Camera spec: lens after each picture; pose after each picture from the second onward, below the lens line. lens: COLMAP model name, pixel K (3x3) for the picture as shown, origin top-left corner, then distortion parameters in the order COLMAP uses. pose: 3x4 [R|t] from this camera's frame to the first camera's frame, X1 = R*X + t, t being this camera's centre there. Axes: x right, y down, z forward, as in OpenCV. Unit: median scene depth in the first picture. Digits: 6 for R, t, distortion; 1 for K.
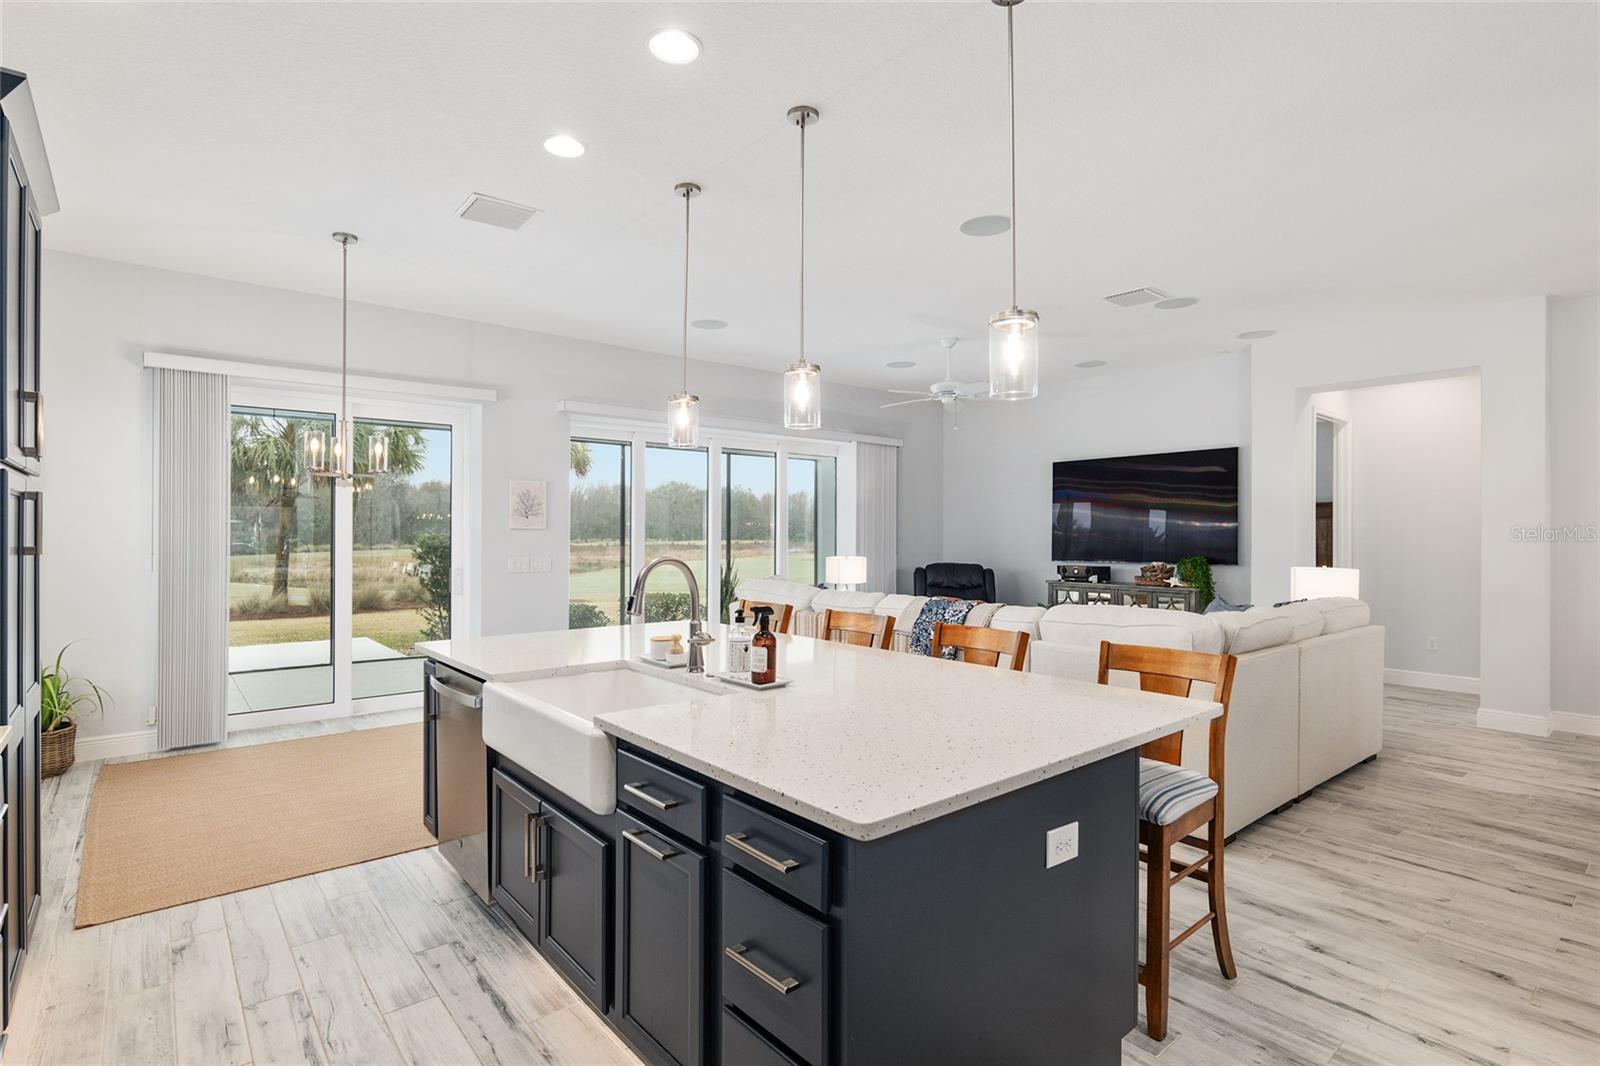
lens RADIAL K [[782.8, 0, 801.5], [0, 782.8, 528.6], [0, 0, 1]] dist [-0.013713, 0.004458]
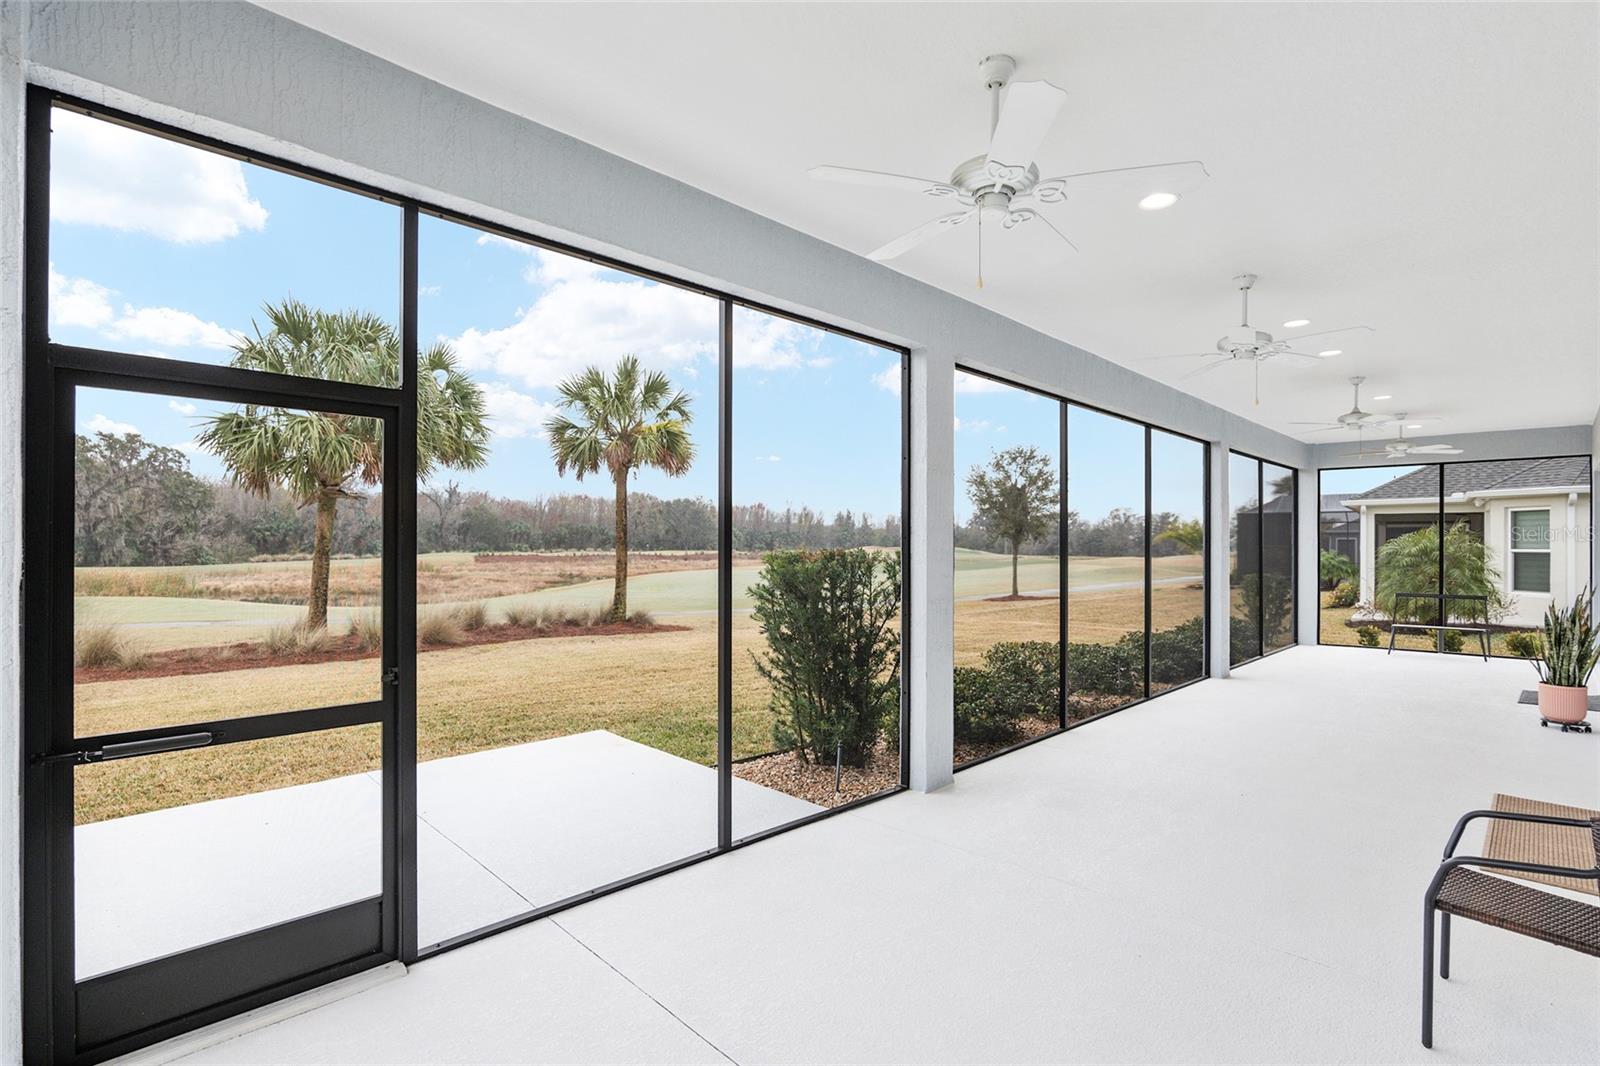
lens RADIAL K [[758.6, 0, 792.3], [0, 758.6, 539.1], [0, 0, 1]] dist [-0.014307, 0.001439]
pose [[0.998359, 0.003805, 0.057131, -1.218082], [-0.003784, 0.999993, -0.000473, -0.003924], [-0.057133, 0.000256, 0.998367, 1.173596]]
